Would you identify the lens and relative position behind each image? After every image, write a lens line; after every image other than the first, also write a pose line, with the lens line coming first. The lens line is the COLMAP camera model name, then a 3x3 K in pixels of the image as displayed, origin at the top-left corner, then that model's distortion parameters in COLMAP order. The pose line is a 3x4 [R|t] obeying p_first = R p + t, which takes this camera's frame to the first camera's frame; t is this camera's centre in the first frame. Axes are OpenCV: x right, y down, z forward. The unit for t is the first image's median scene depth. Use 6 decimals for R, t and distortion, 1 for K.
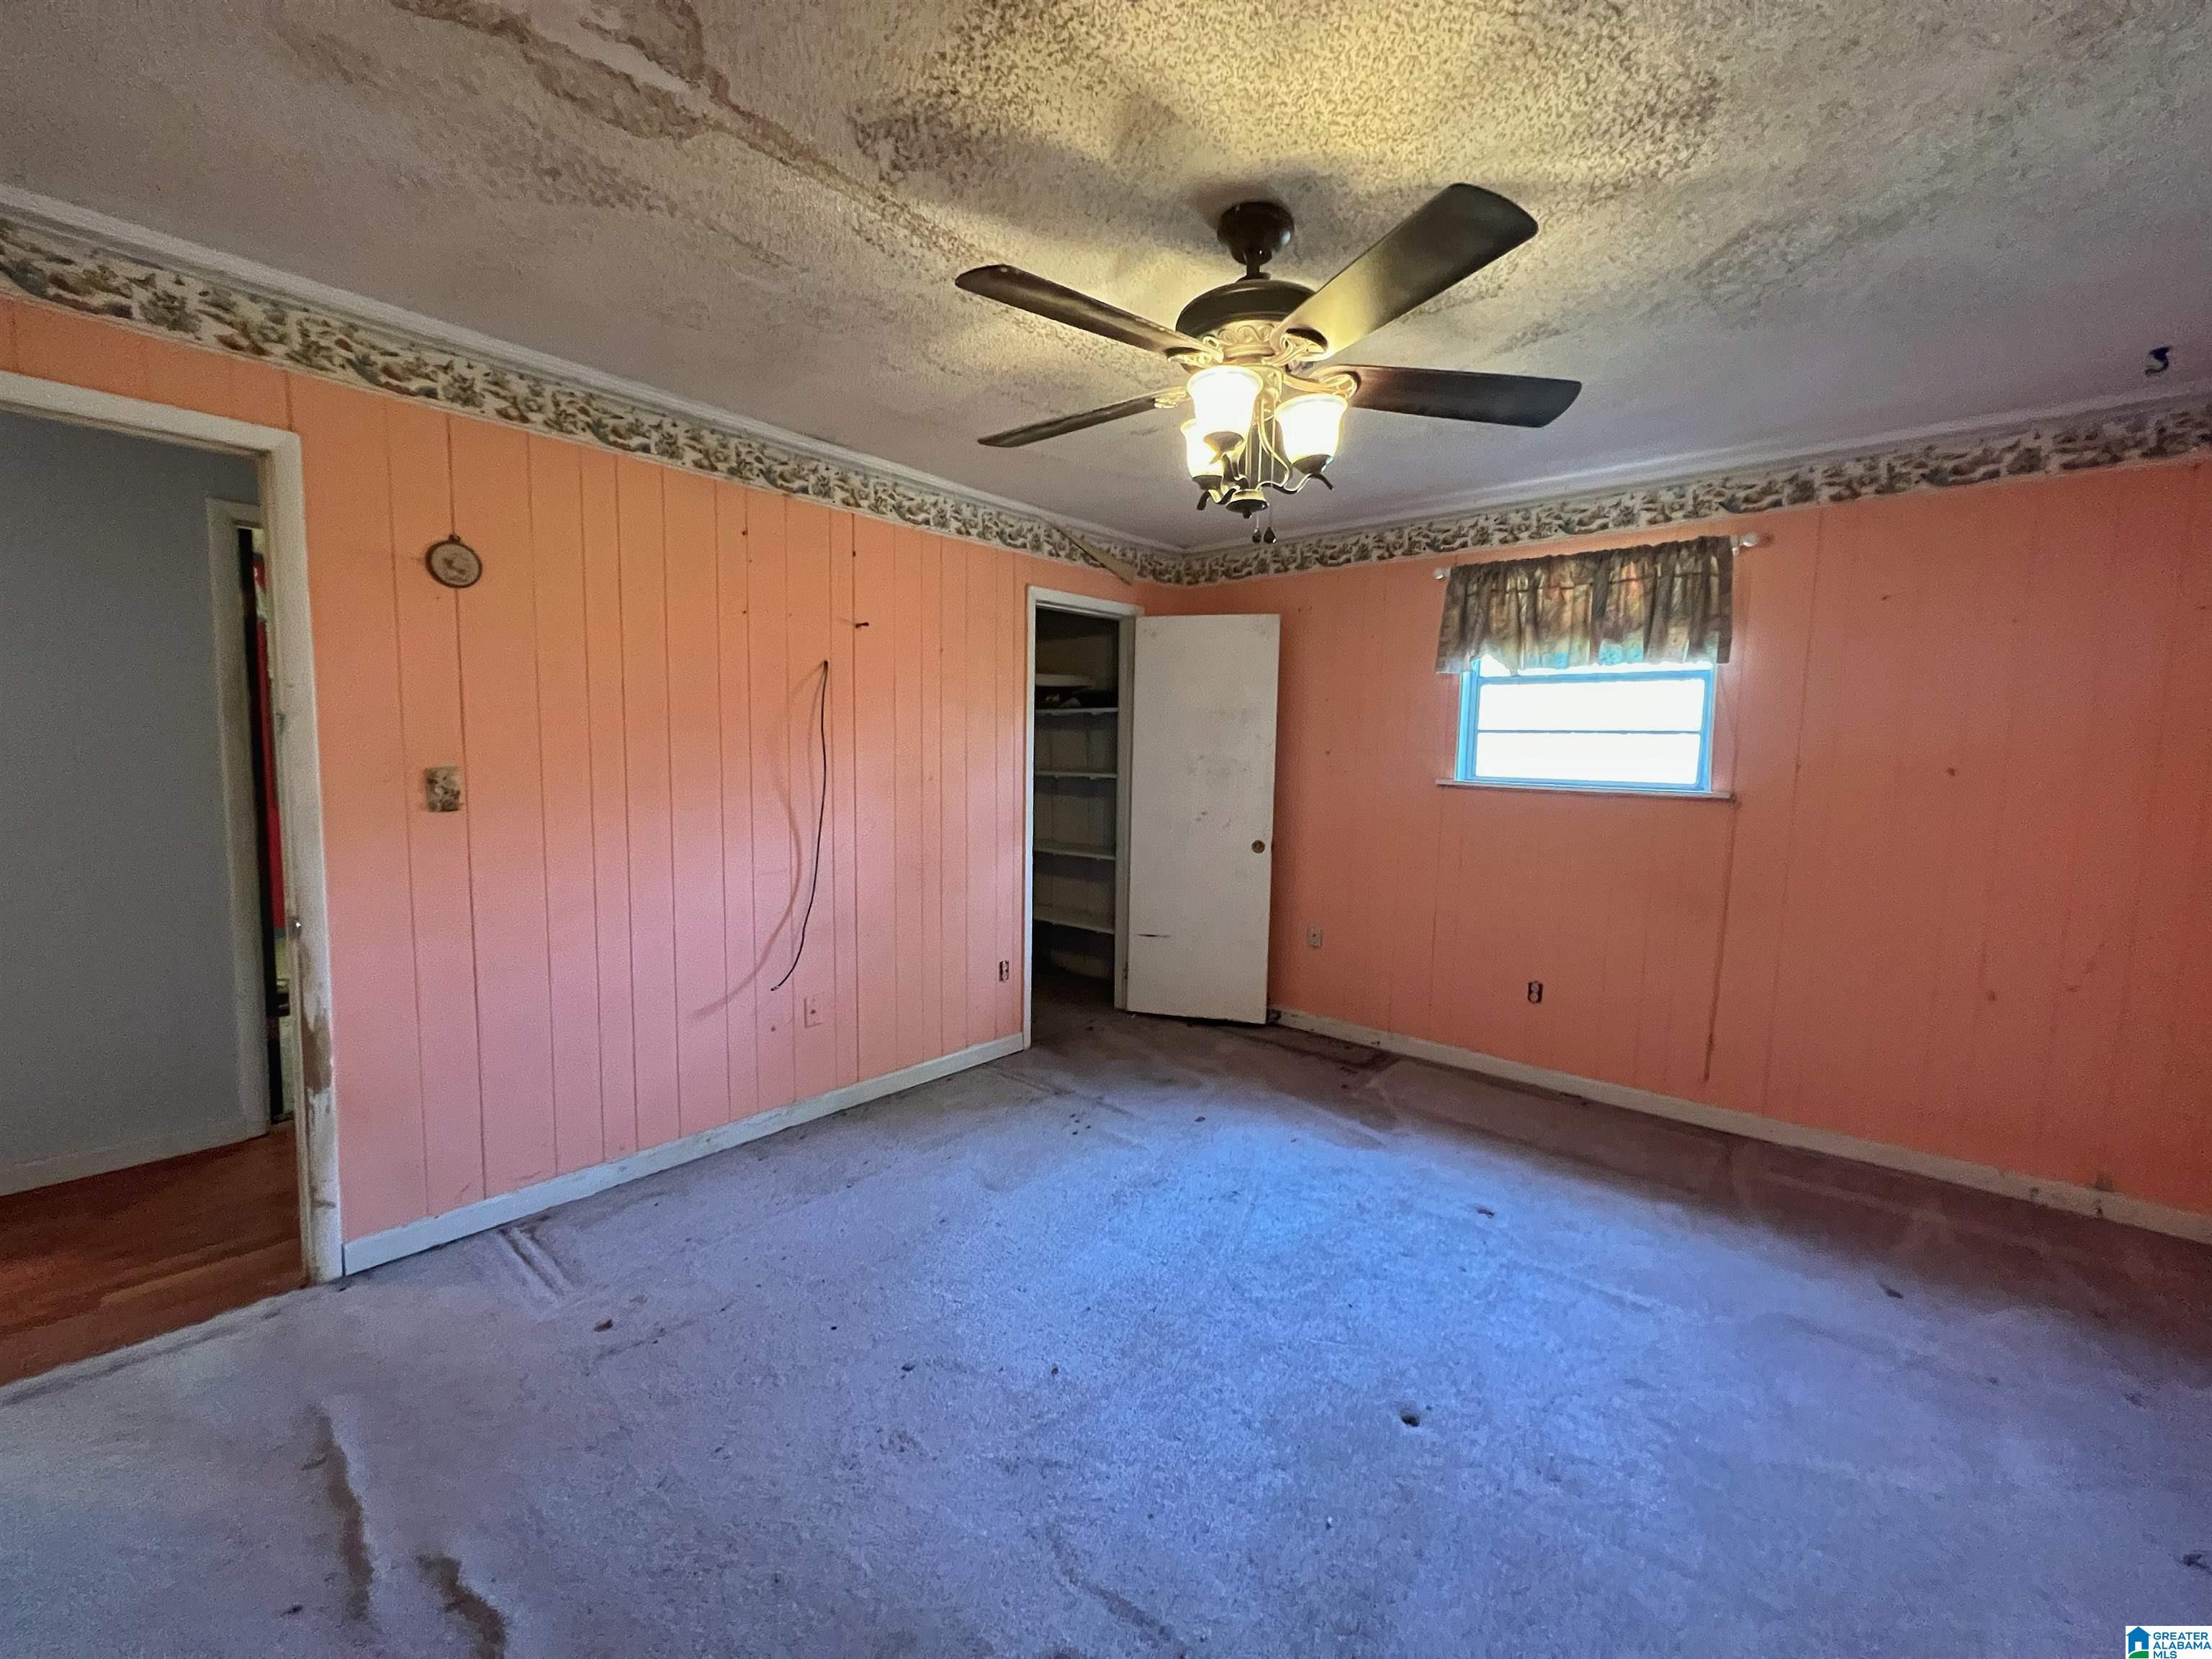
lens RADIAL K [[886.4, 0, 1101.0], [0, 886.4, 827.8], [0, 0, 1]] dist [0.003474, -0.000458]
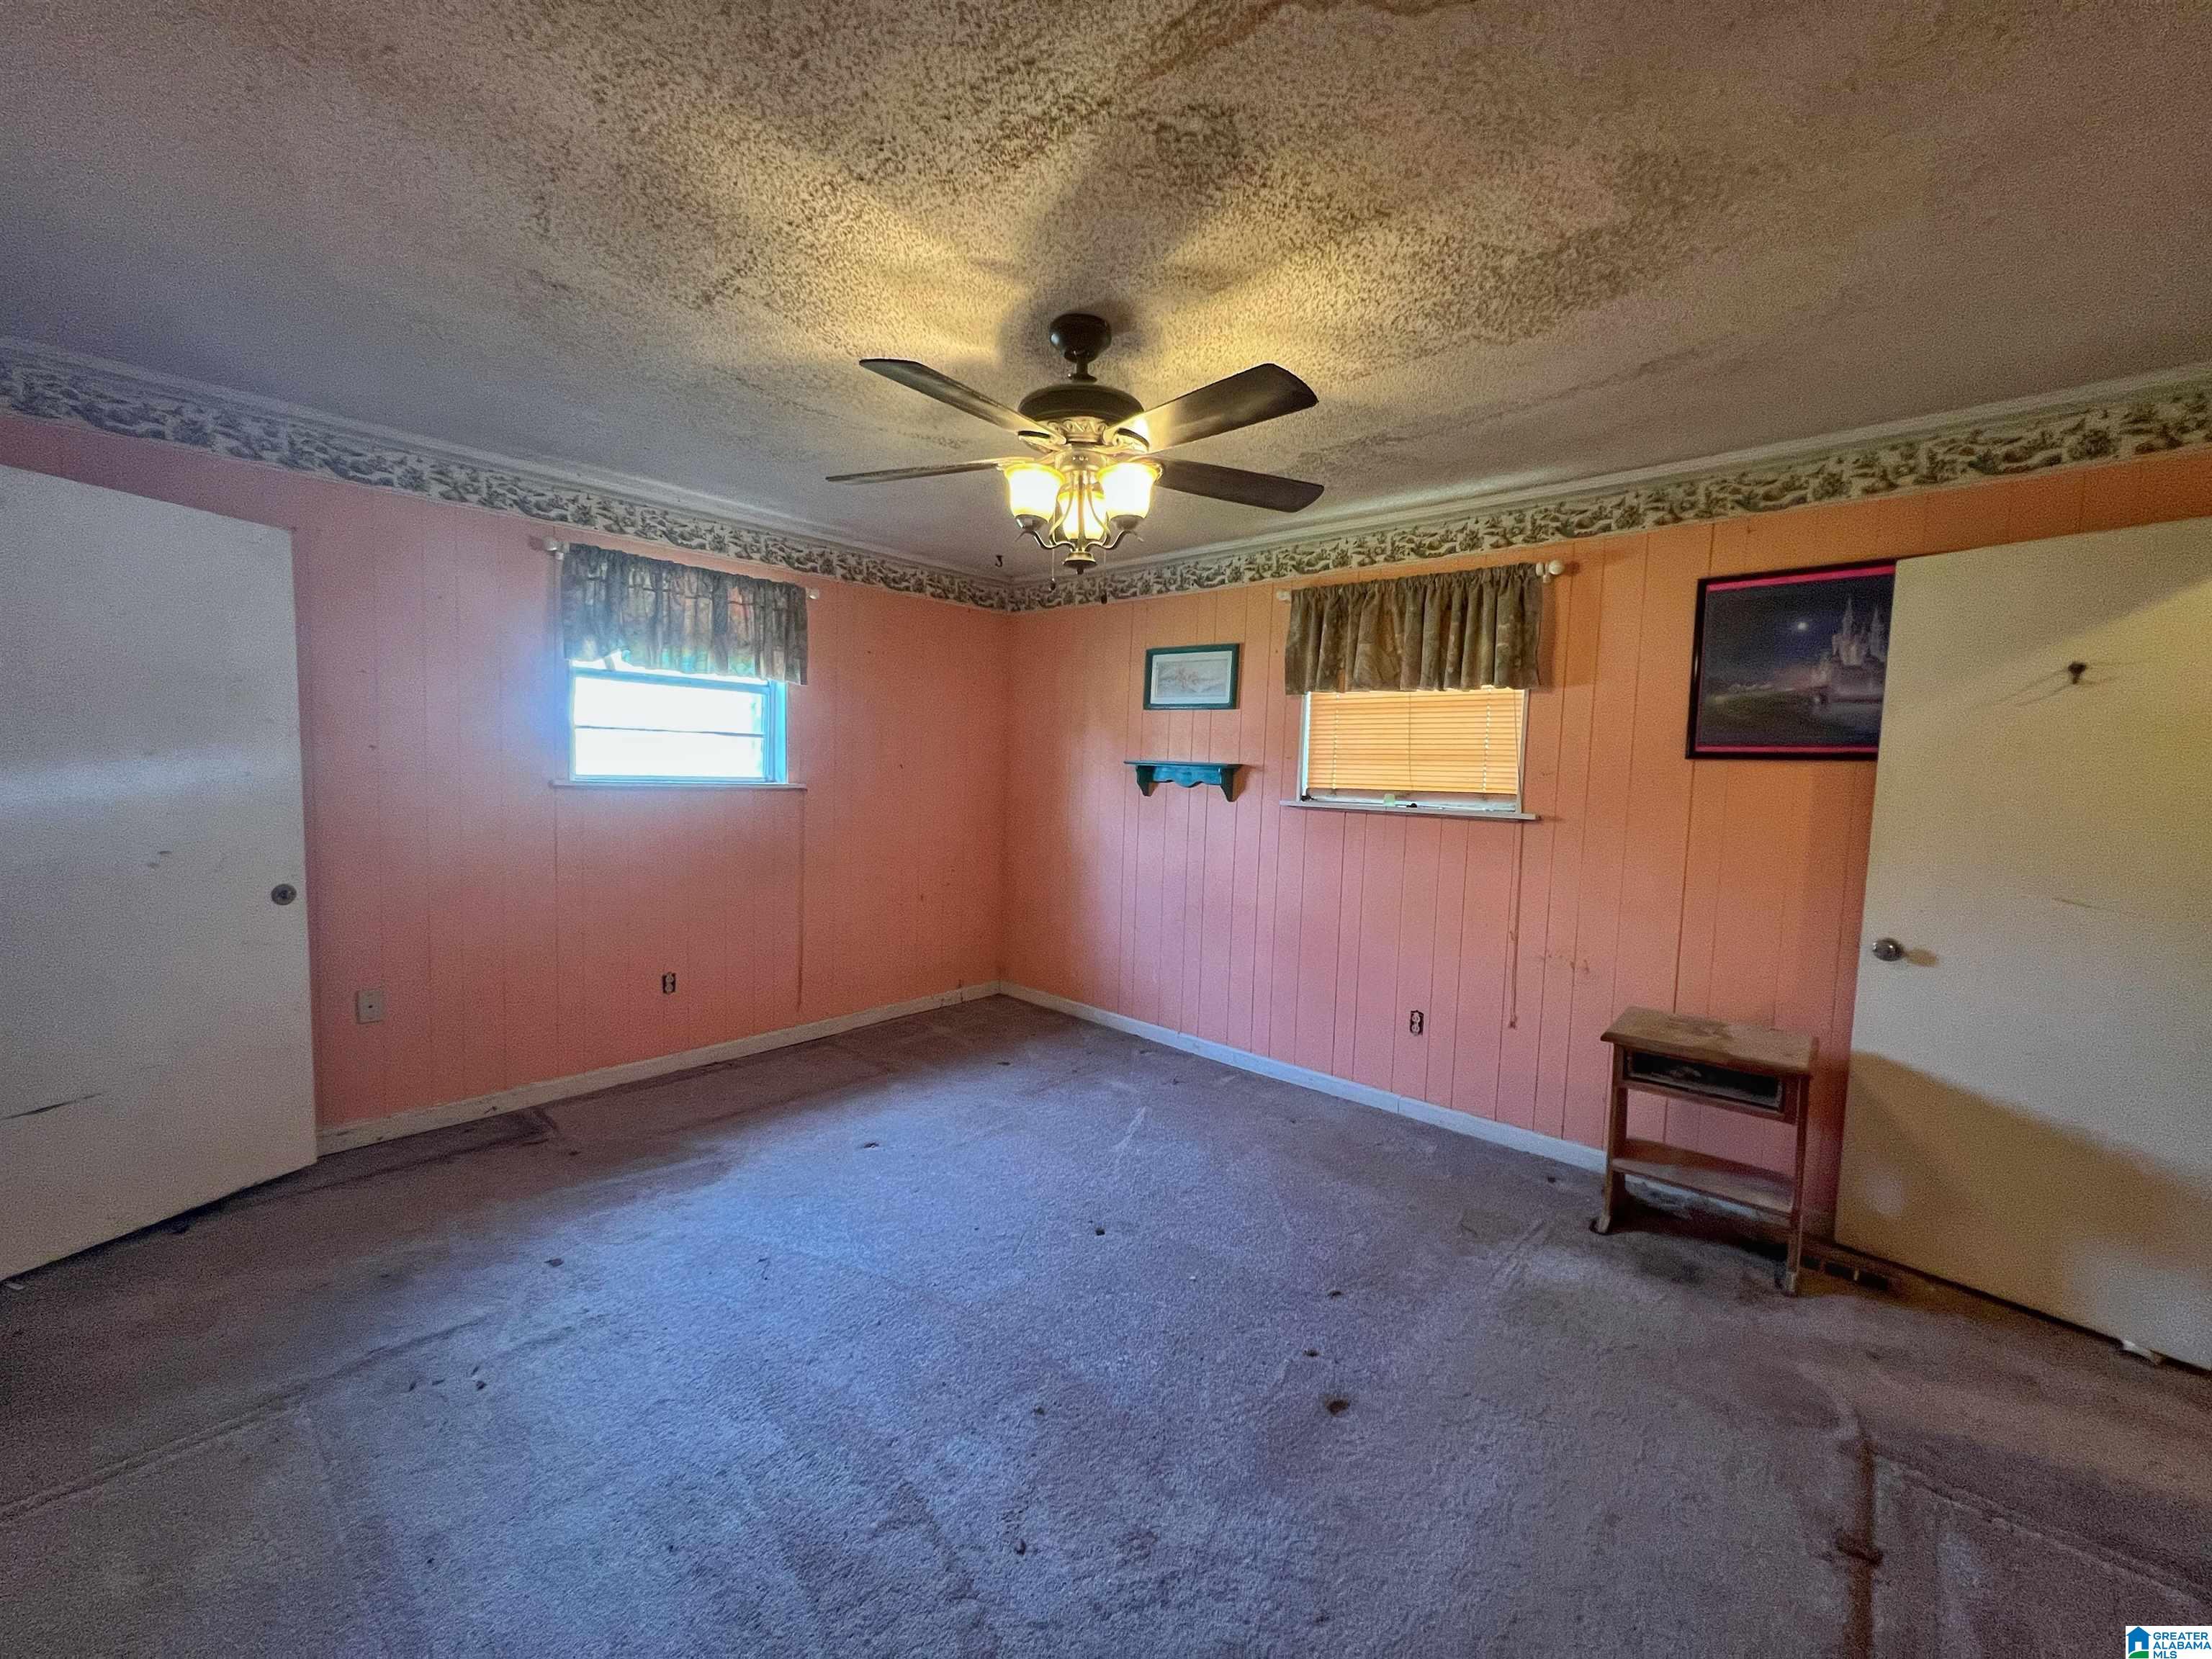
lens RADIAL K [[886.4, 0, 1099.7], [0, 886.4, 828.3], [0, 0, 1]] dist [0.003474, -0.000458]
pose [[0.015354, -0.087884, 0.996012, -0.552720], [0.060950, 0.994360, 0.086799, -0.056932], [-0.998023, 0.059374, 0.020624, 0.504665]]
